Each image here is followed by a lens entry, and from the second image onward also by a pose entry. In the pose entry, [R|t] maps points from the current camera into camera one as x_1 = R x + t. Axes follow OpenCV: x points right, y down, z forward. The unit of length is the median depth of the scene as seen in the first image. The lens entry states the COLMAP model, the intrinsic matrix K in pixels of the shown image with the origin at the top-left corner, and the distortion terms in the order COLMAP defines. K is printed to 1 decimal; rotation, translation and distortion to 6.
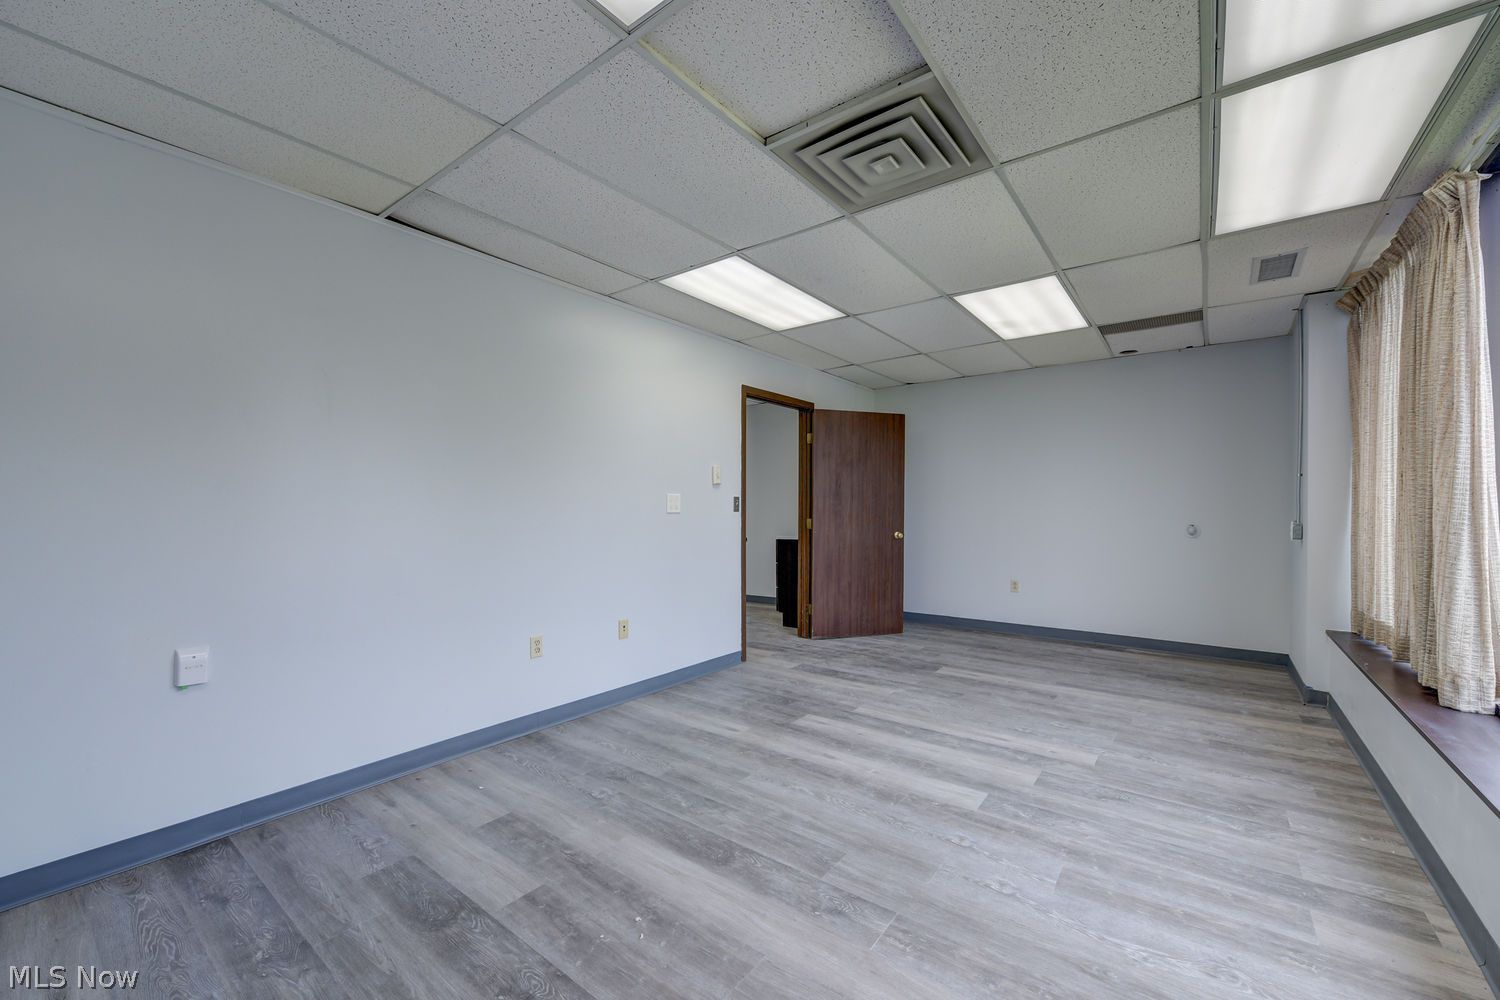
lens RADIAL K [[593.6, 0, 752.4], [0, 593.6, 506.5], [0, 0, 1]] dist [-0.001589, 0.000258]
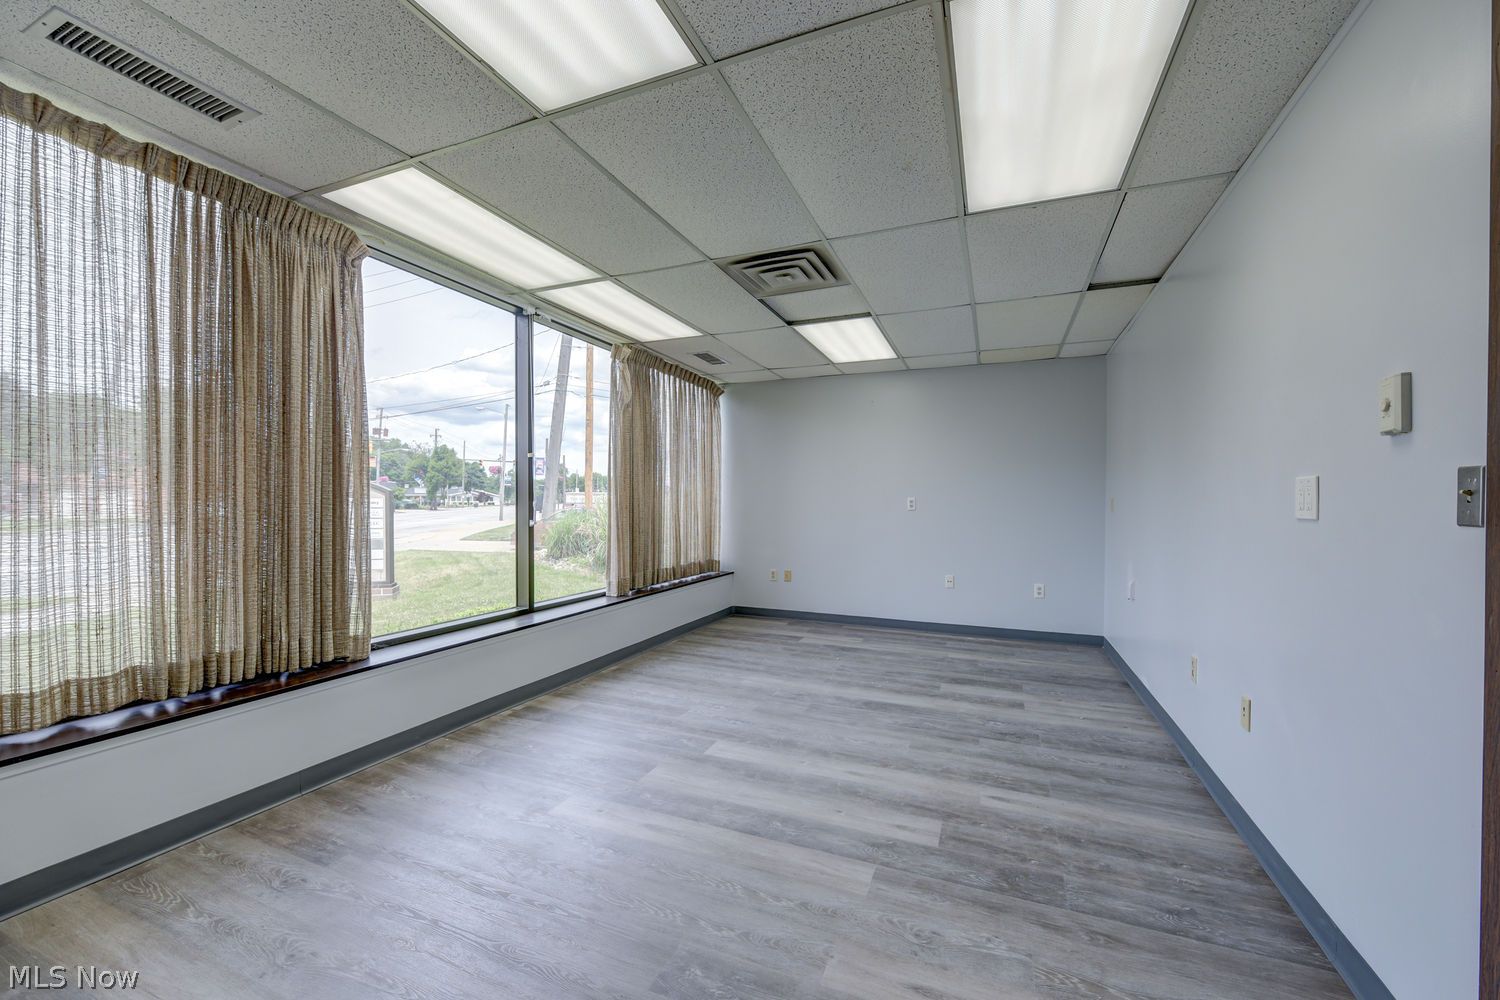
lens RADIAL K [[593.6, 0, 747.3], [0, 593.6, 506.0], [0, 0, 1]] dist [-0.001589, 0.000258]
pose [[-0.968835, -0.002671, -0.247694, 0.472406], [-0.003933, 0.999982, 0.004602, 0.000356], [0.247678, 0.005432, -0.968827, 1.674790]]
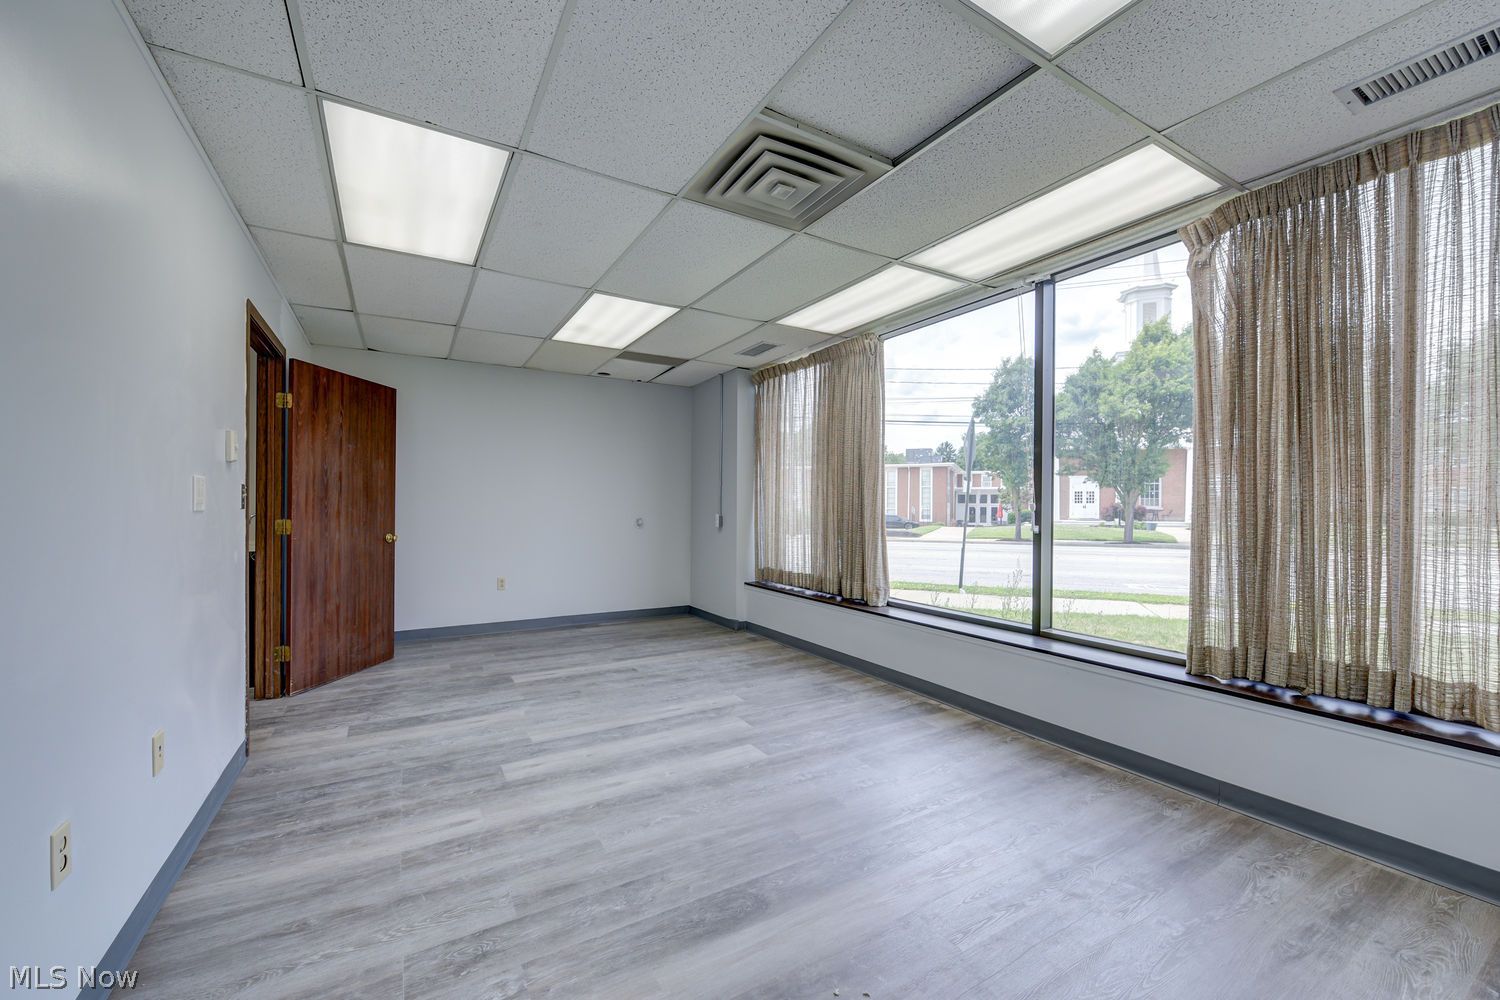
lens RADIAL K [[593.6, 0, 746.4], [0, 593.6, 505.3], [0, 0, 1]] dist [-0.001589, 0.000258]
pose [[0.379605, 0.002641, 0.925145, -0.556006], [-0.004382, 0.999990, -0.001057, 0.005162], [-0.925138, -0.003652, 0.379612, 0.438431]]
